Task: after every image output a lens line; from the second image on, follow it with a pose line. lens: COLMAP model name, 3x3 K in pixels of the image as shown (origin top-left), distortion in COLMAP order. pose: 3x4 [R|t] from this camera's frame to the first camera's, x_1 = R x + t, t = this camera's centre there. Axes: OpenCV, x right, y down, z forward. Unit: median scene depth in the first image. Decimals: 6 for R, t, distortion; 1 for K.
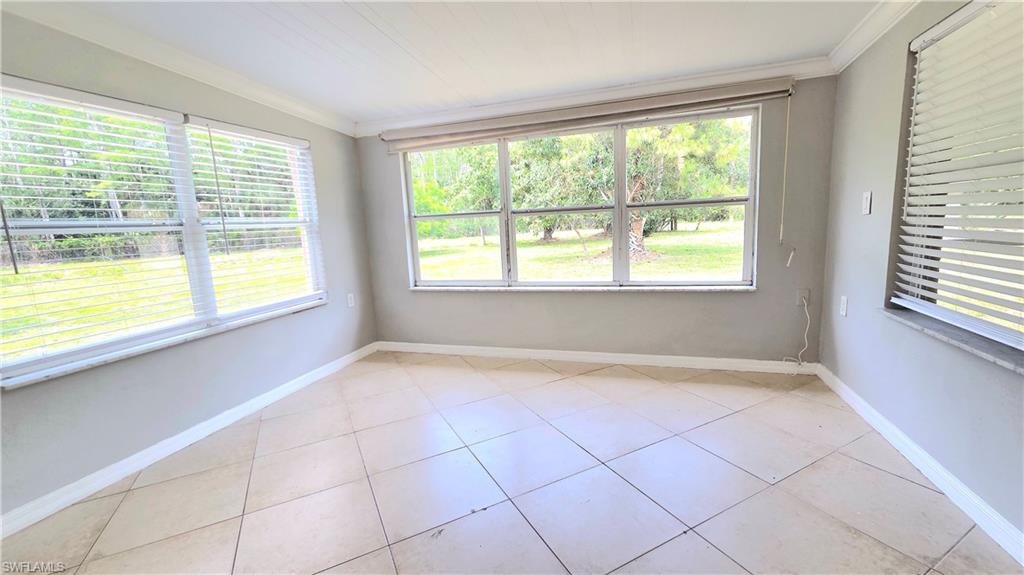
lens RADIAL K [[416.5, 0, 511.3], [0, 416.5, 287.1], [0, 0, 1]] dist [0.001639, 0.000123]
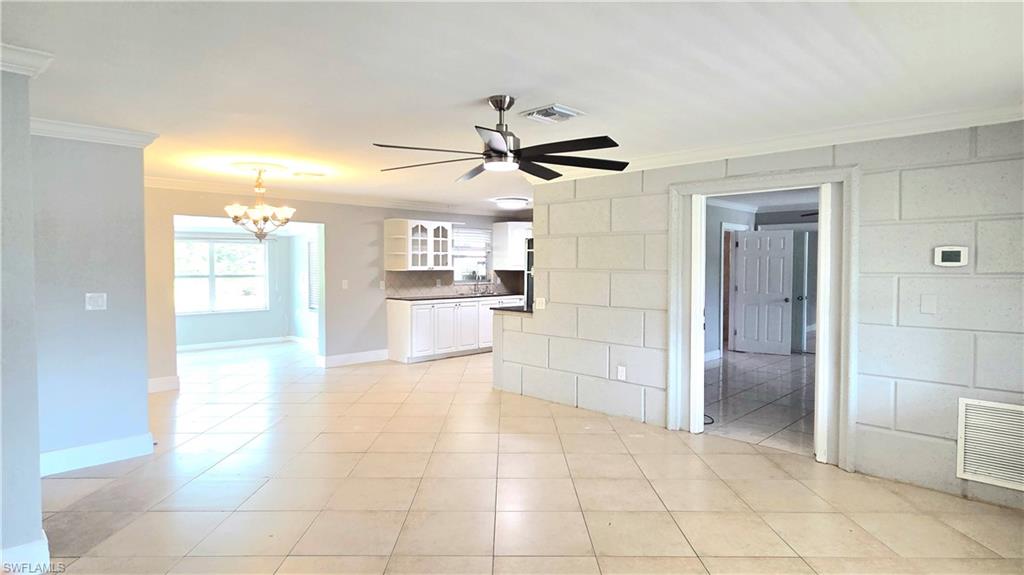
lens RADIAL K [[560.7, 0, 512.5], [0, 560.7, 287.6], [0, 0, 1]] dist [-0.000930, -0.000080]
pose [[0.440609, 0.018503, 0.897509, -2.023038], [0.118326, 0.989867, -0.078496, 0.346511], [-0.889867, 0.140784, 0.433955, -2.033821]]
